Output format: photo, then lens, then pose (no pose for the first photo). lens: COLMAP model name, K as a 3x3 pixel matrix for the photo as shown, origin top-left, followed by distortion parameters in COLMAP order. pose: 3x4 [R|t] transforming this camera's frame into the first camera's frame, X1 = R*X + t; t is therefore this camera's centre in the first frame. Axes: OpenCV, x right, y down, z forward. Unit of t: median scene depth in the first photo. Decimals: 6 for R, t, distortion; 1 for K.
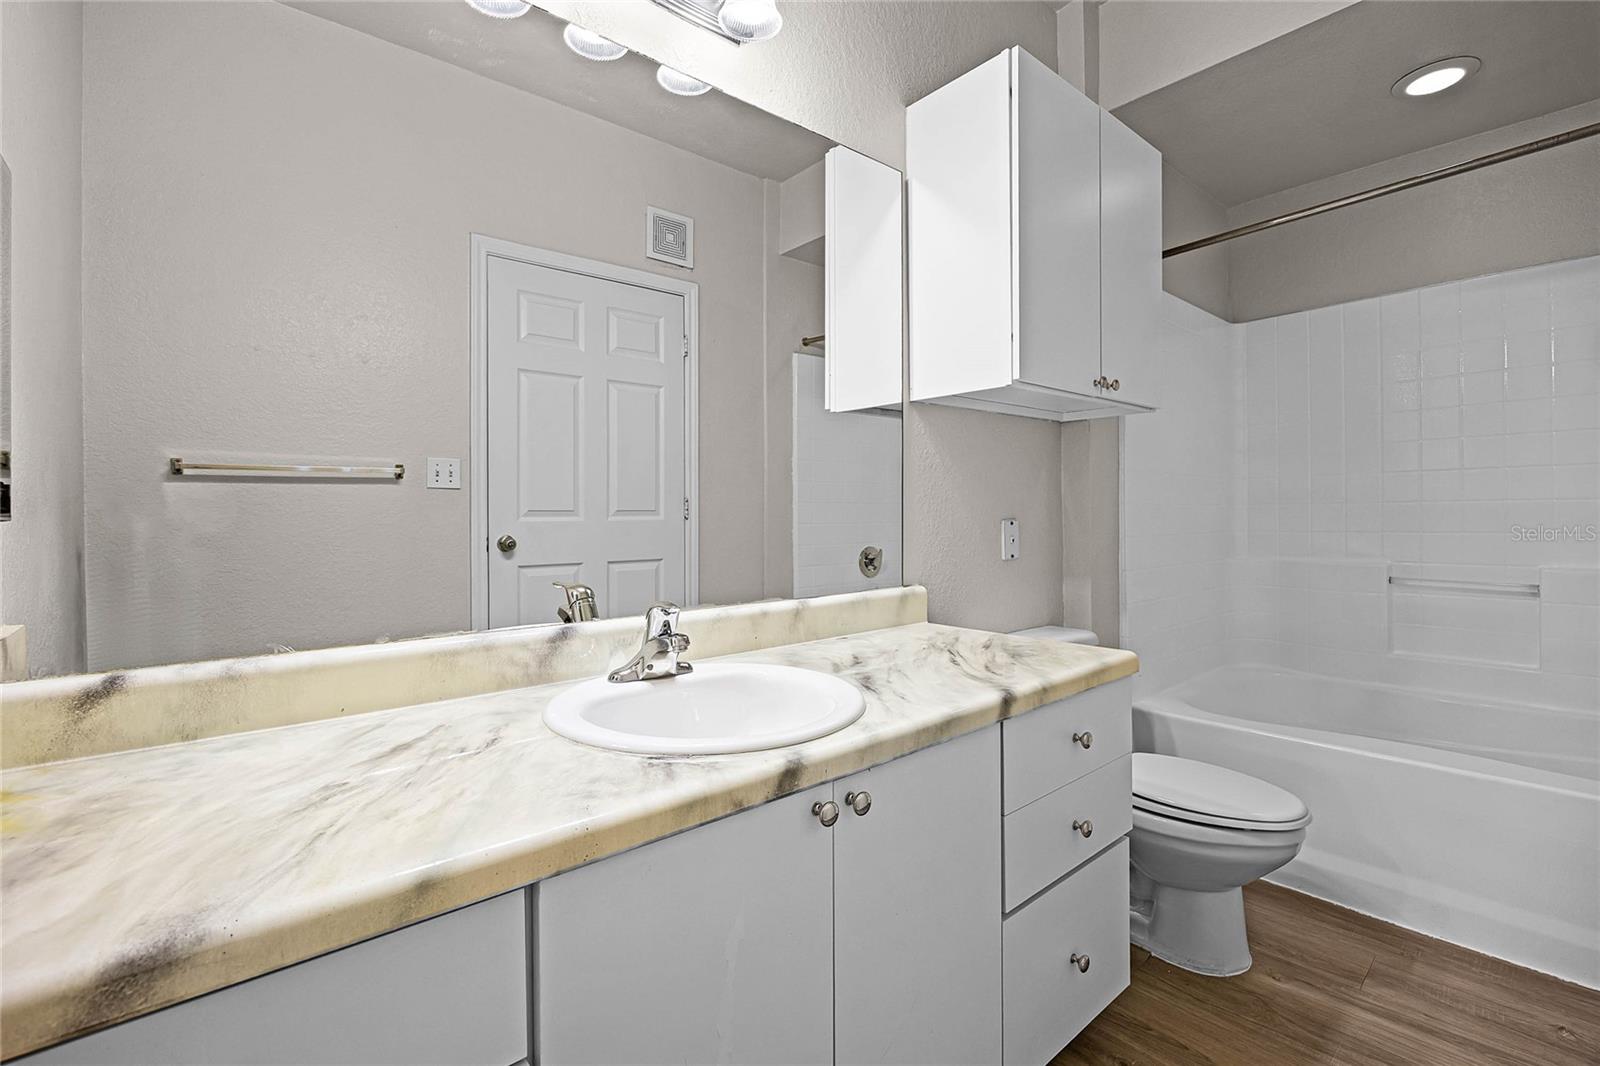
lens RADIAL K [[693.8, 0, 796.7], [0, 693.8, 522.6], [0, 0, 1]] dist [-0.015085, -0.000249]
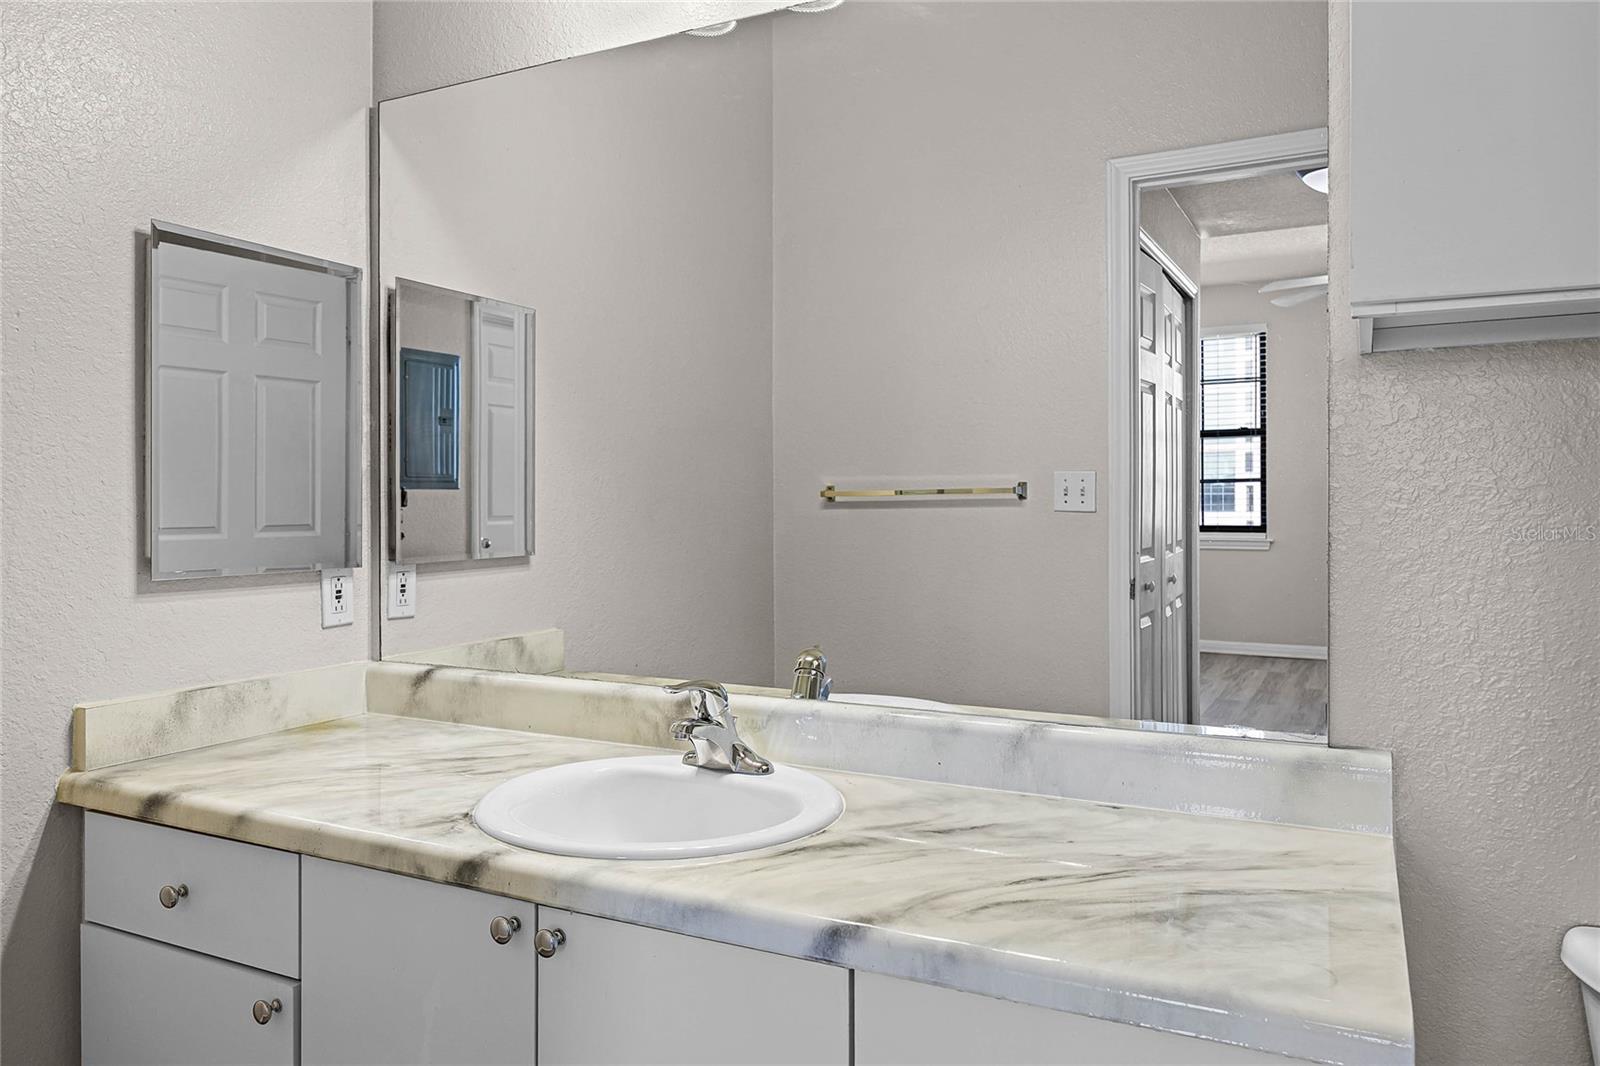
lens RADIAL K [[1093.7, 0, 800.4], [0, 1093.7, 507.1], [0, 0, 1]] dist [-0.007701, -0.000130]
pose [[0.391308, -0.000590, -0.920260, 1.060670], [-0.018014, 0.999803, -0.008301, -0.086315], [0.920083, 0.019826, 0.391220, 0.561937]]
